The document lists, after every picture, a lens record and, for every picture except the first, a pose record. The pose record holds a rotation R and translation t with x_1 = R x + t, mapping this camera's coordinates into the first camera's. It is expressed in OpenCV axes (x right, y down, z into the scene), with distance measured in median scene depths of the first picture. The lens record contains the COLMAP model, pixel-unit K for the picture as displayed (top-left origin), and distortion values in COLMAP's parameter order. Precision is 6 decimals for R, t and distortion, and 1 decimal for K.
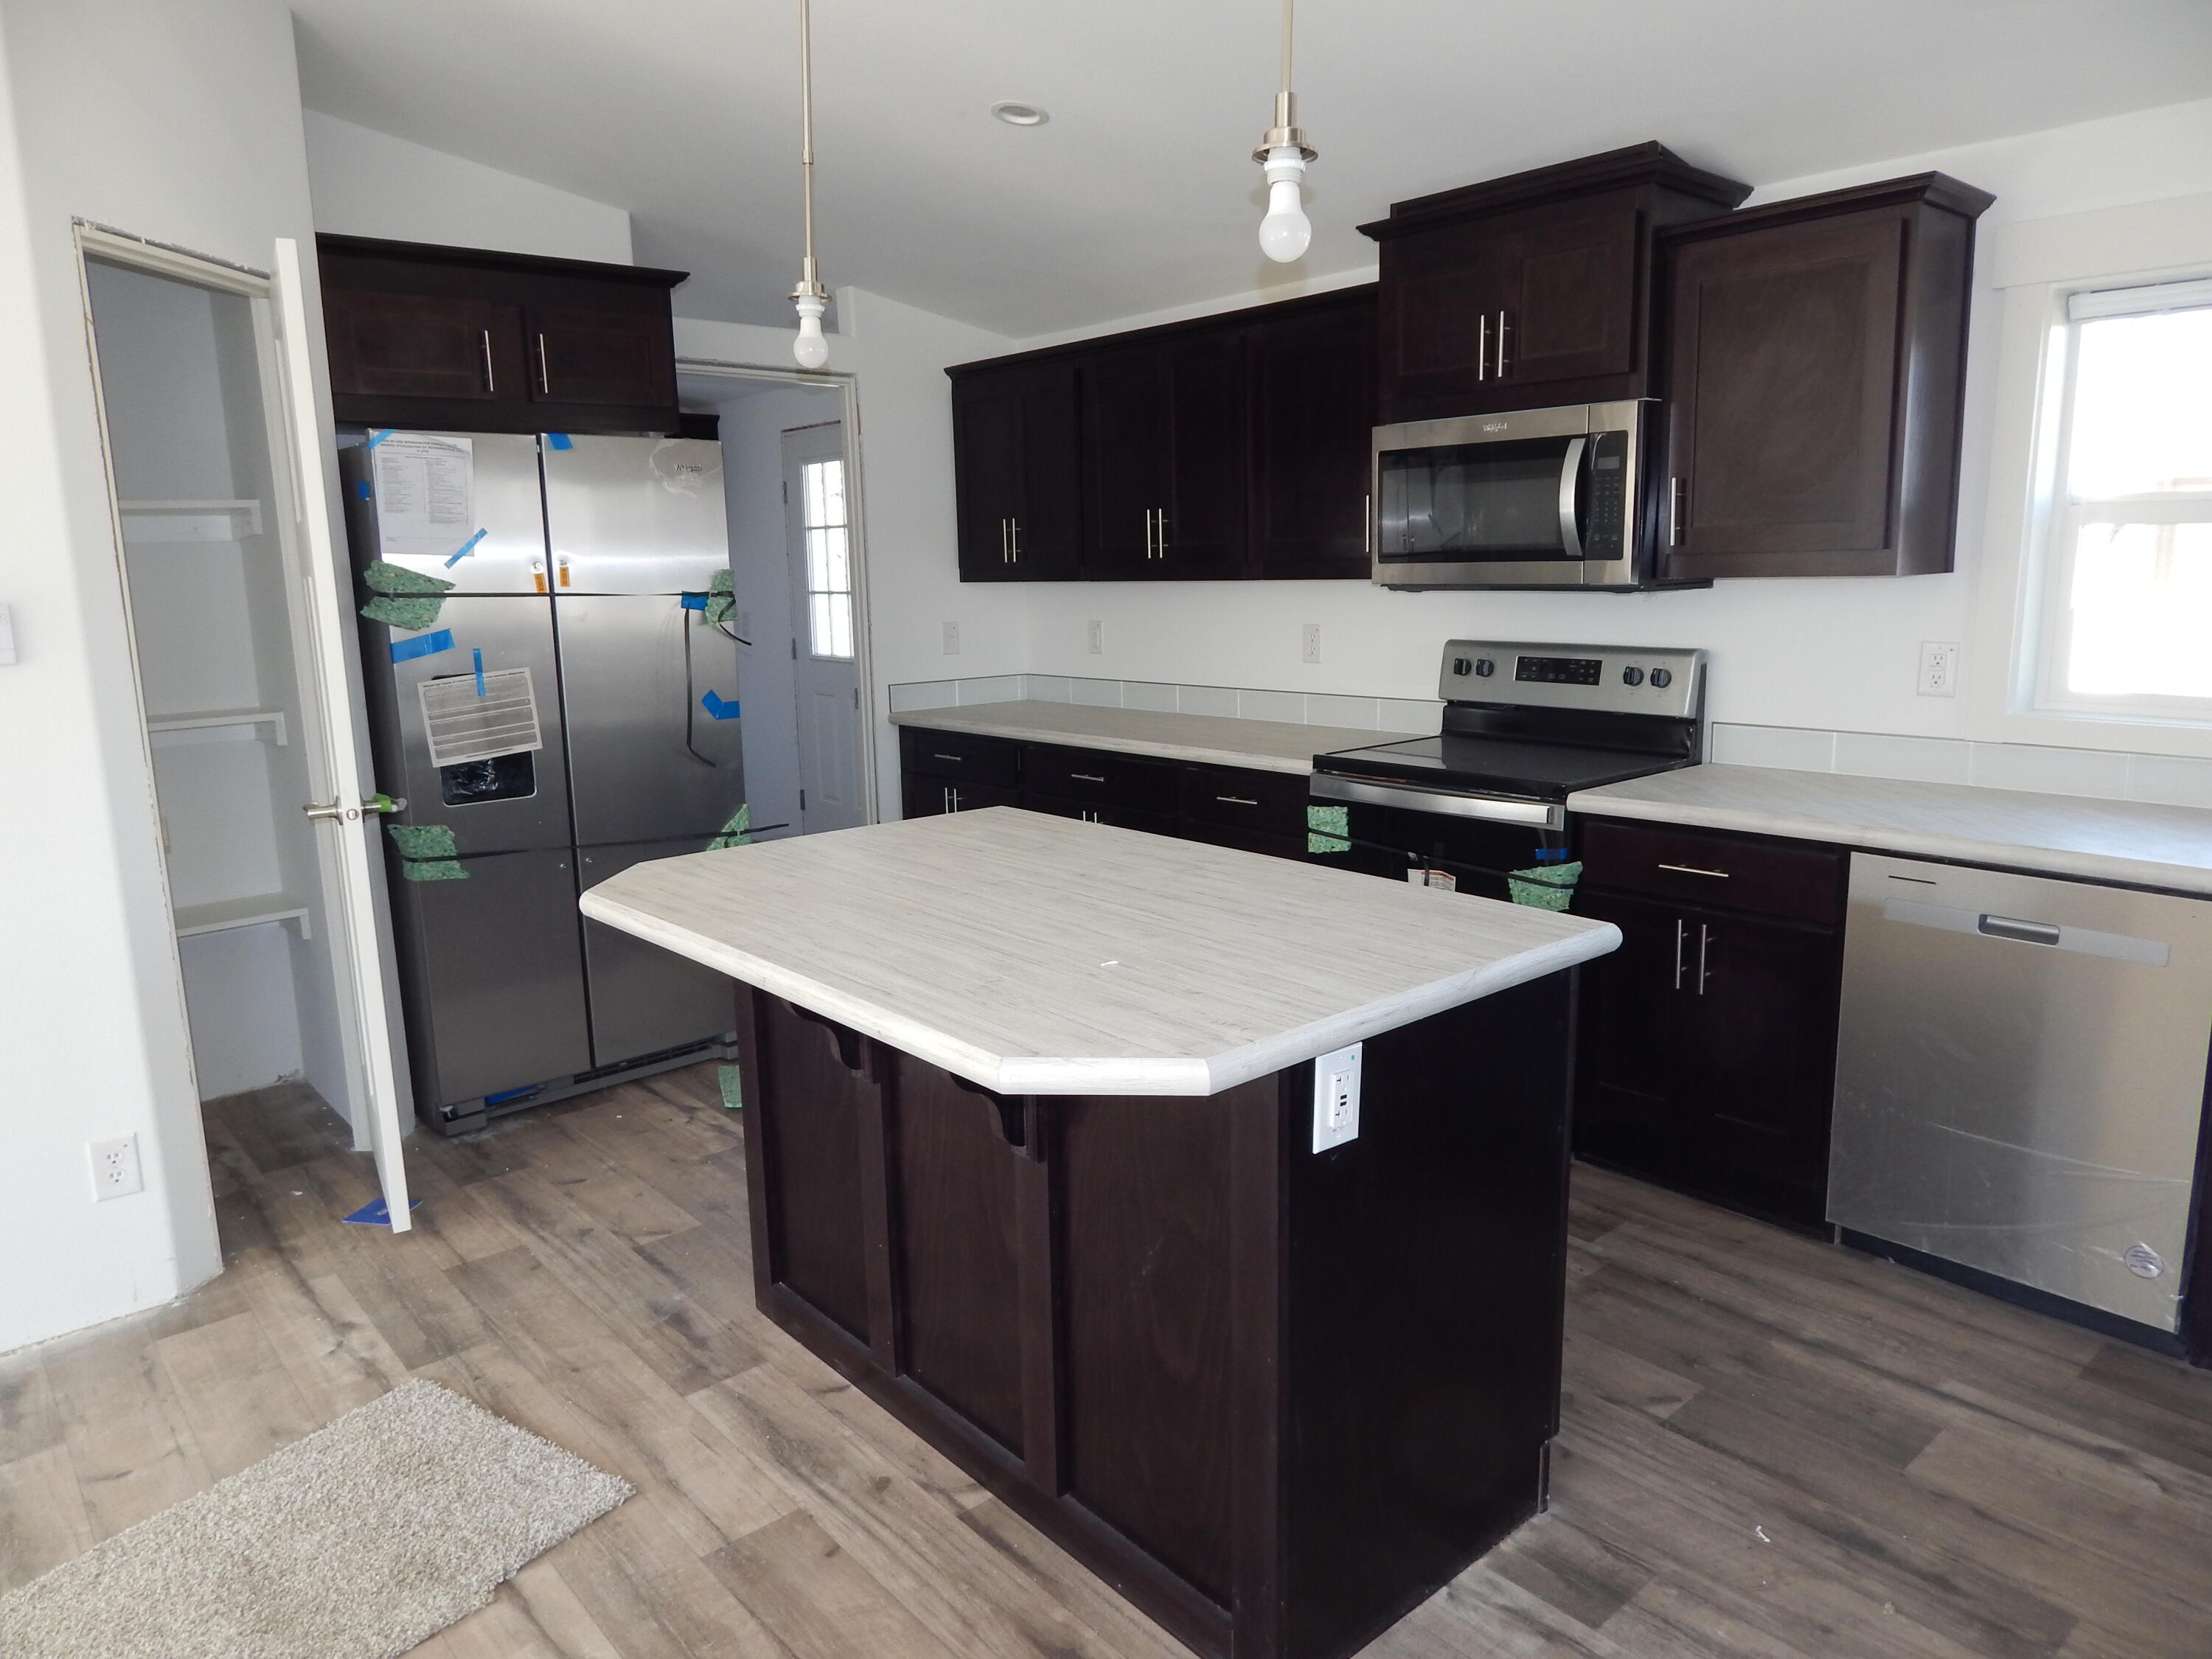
lens RADIAL K [[1477.0, 0, 1120.7], [0, 1477.0, 819.7], [0, 0, 1]] dist [0.009566, 0.002048]
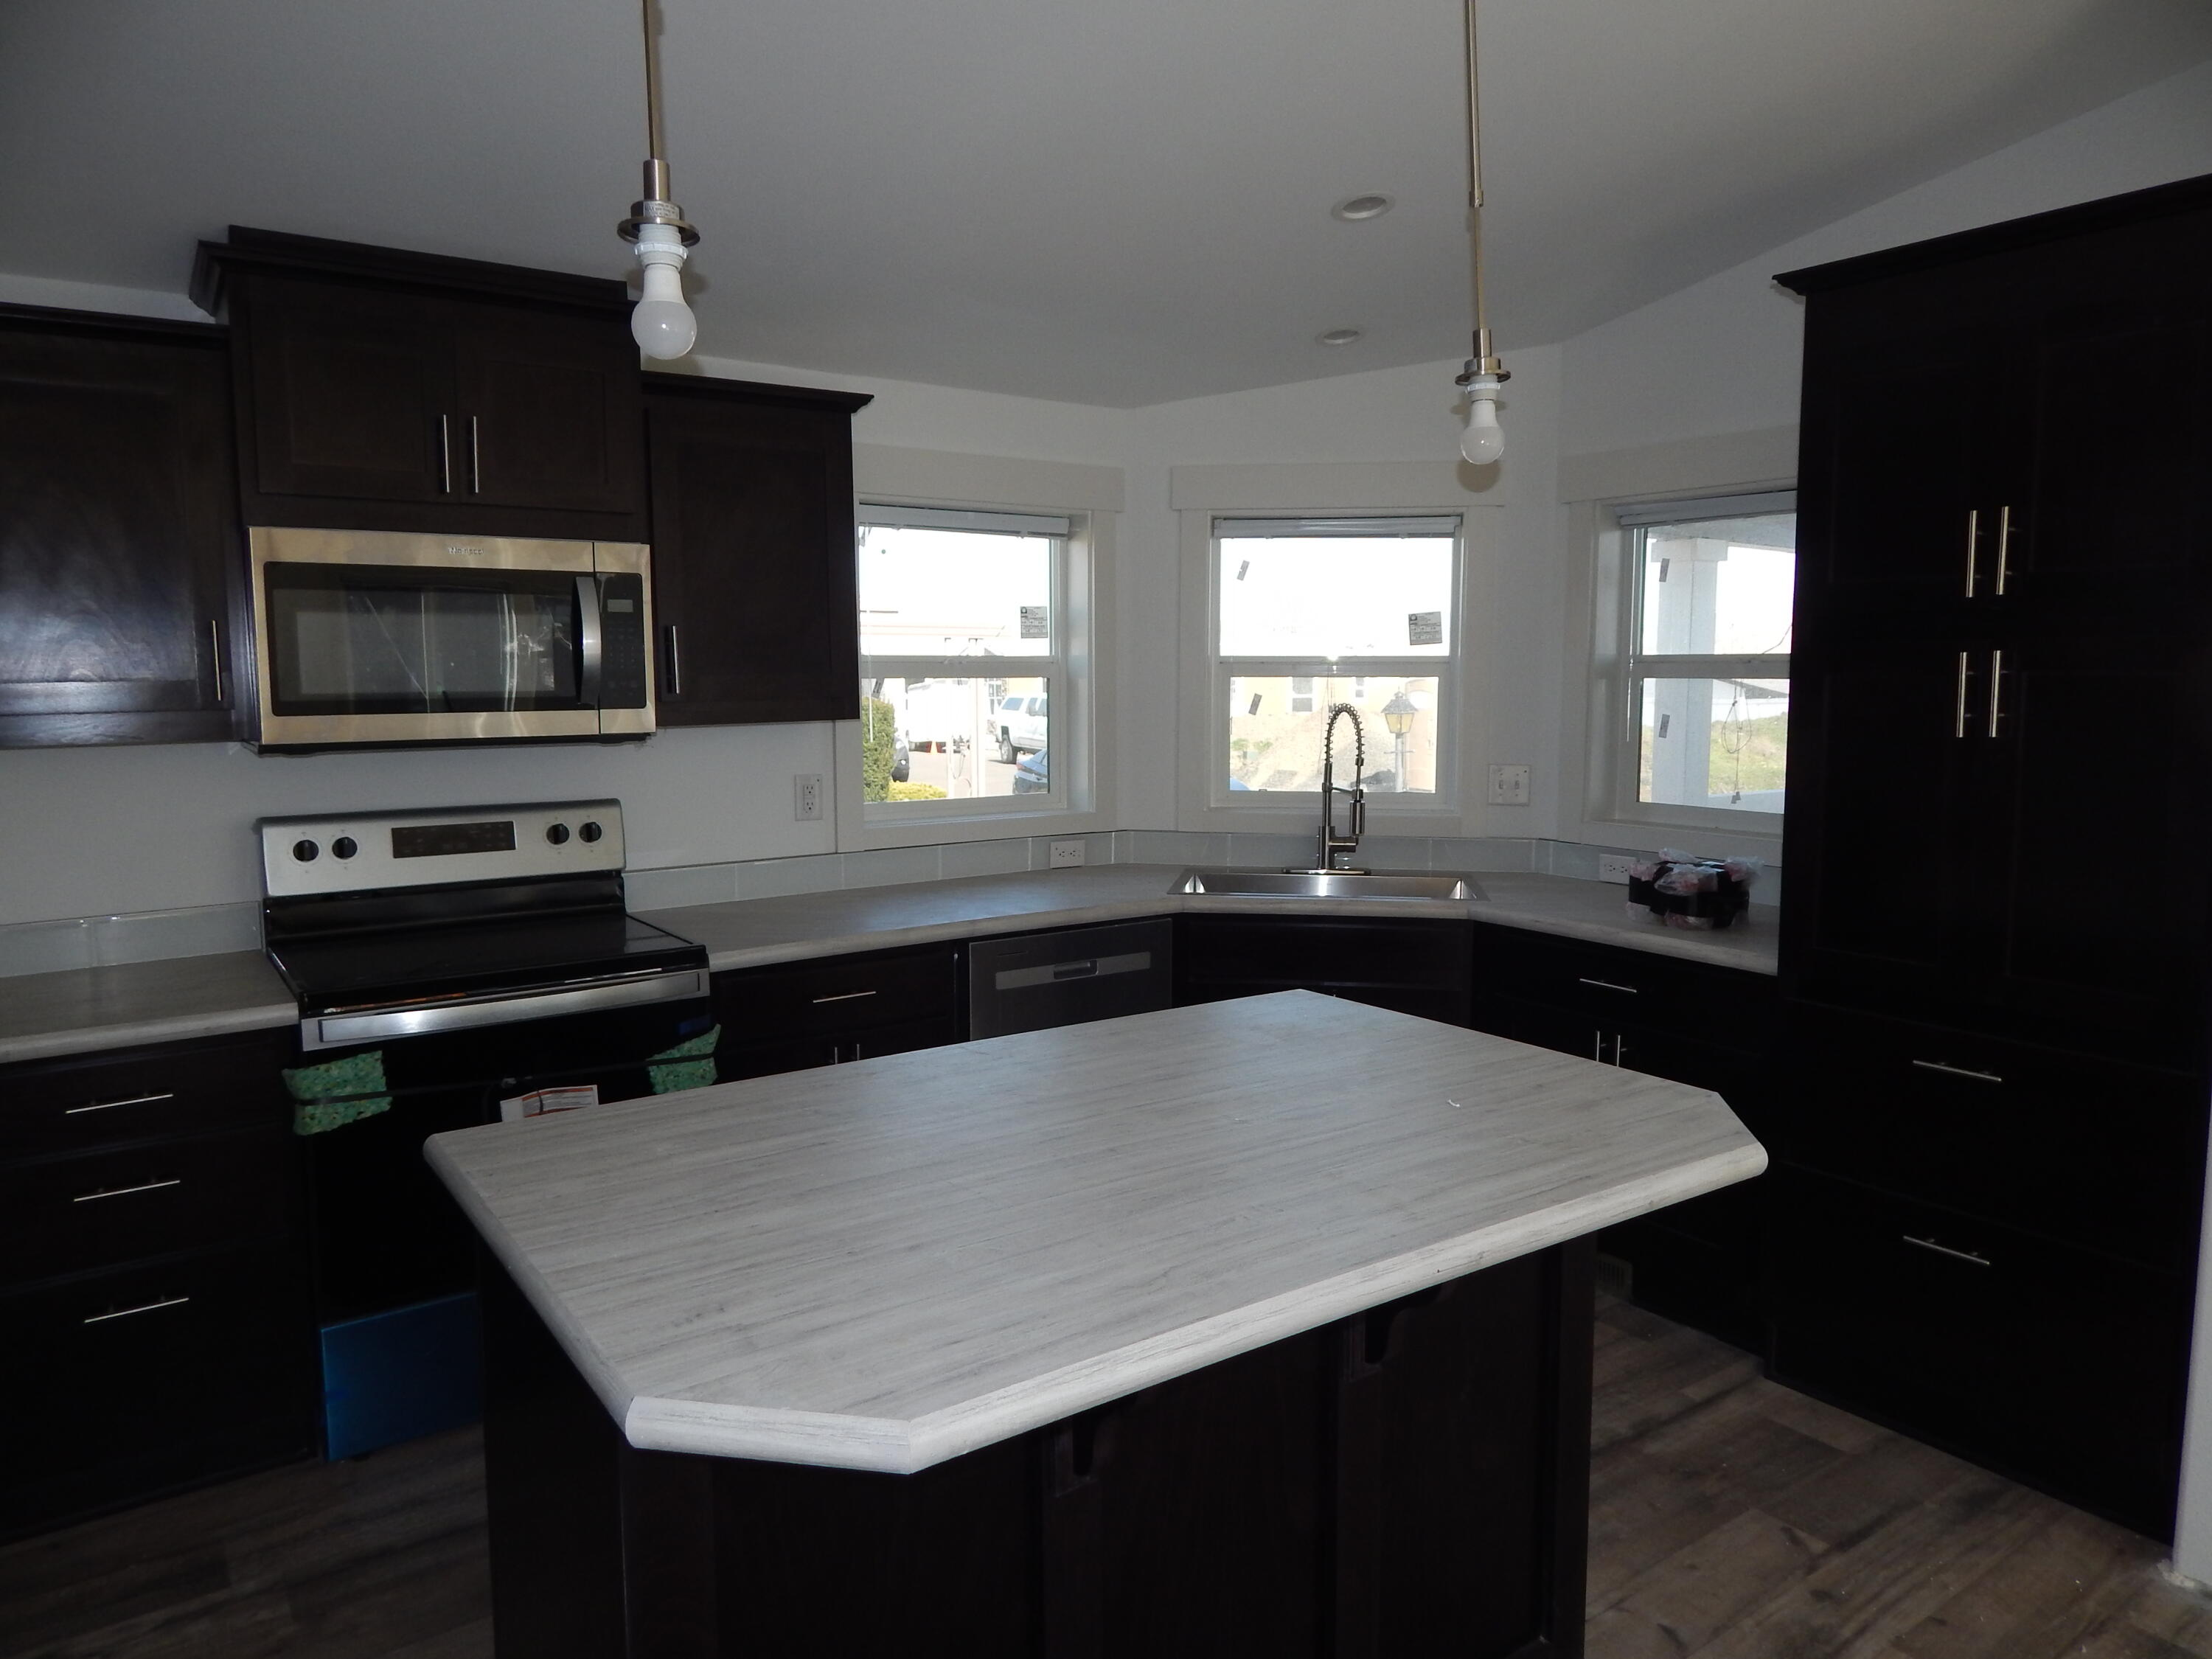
lens RADIAL K [[1477.0, 0, 1120.7], [0, 1477.0, 819.7], [0, 0, 1]] dist [0.009566, 0.002048]
pose [[0.112404, -0.085056, 0.990016, -0.577430], [0.180653, 0.981475, 0.063811, -0.112491], [-0.977103, 0.171677, 0.125687, 0.605896]]
